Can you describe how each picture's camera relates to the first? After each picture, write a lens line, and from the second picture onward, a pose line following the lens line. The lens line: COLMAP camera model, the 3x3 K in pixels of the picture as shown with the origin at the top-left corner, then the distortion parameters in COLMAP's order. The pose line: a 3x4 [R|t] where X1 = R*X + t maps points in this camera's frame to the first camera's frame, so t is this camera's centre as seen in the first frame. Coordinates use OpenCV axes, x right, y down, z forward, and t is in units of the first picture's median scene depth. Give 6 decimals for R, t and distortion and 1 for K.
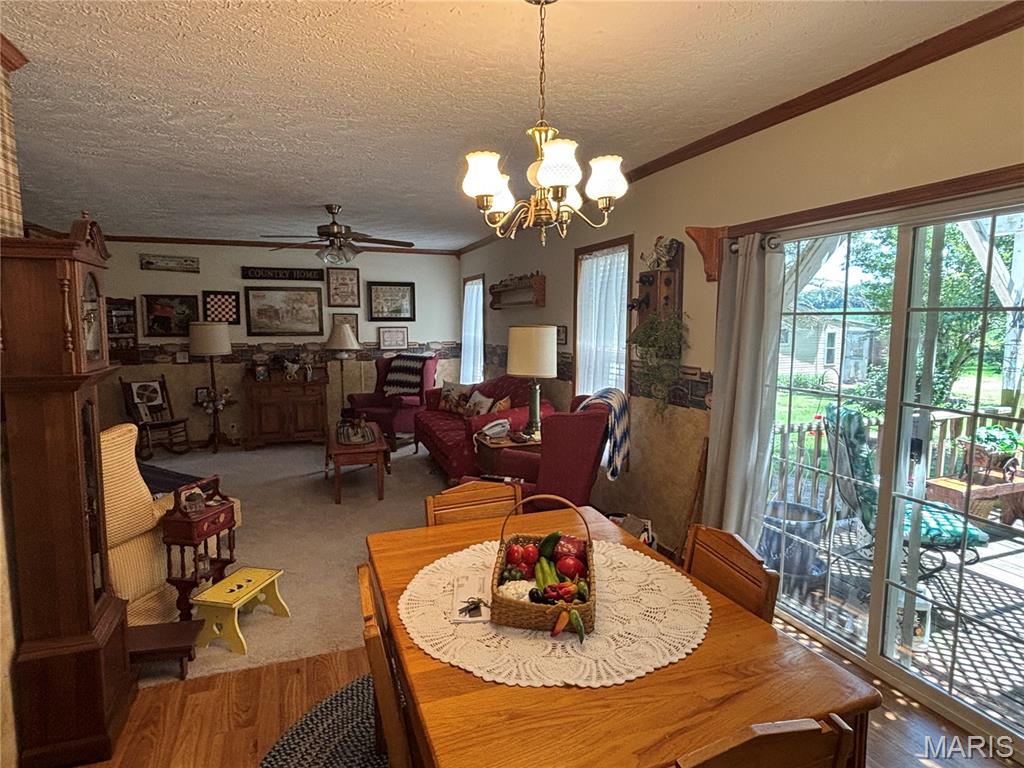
lens RADIAL K [[593.3, 0, 518.9], [0, 593.3, 389.5], [0, 0, 1]] dist [0.037747, -0.040681]
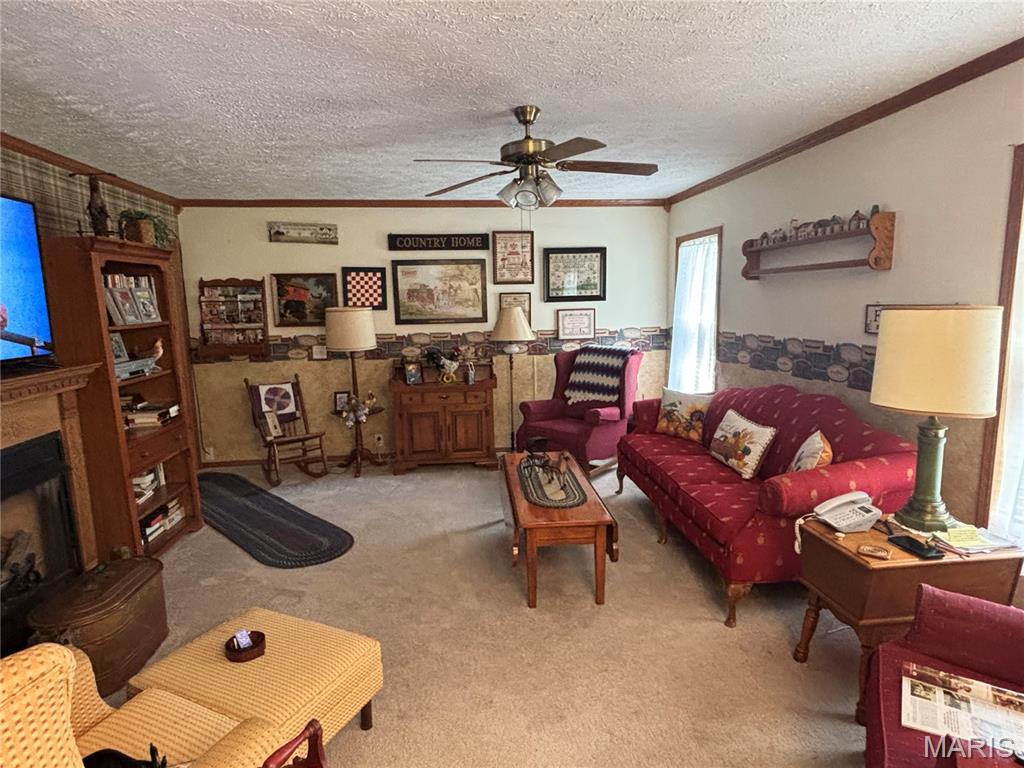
lens RADIAL K [[593.3, 0, 523.1], [0, 593.3, 387.0], [0, 0, 1]] dist [0.037747, -0.040681]
pose [[0.976130, 0.012426, -0.216831, -0.126250], [-0.005185, 0.999411, 0.033931, -0.035895], [0.217125, -0.031997, 0.975619, 0.284834]]
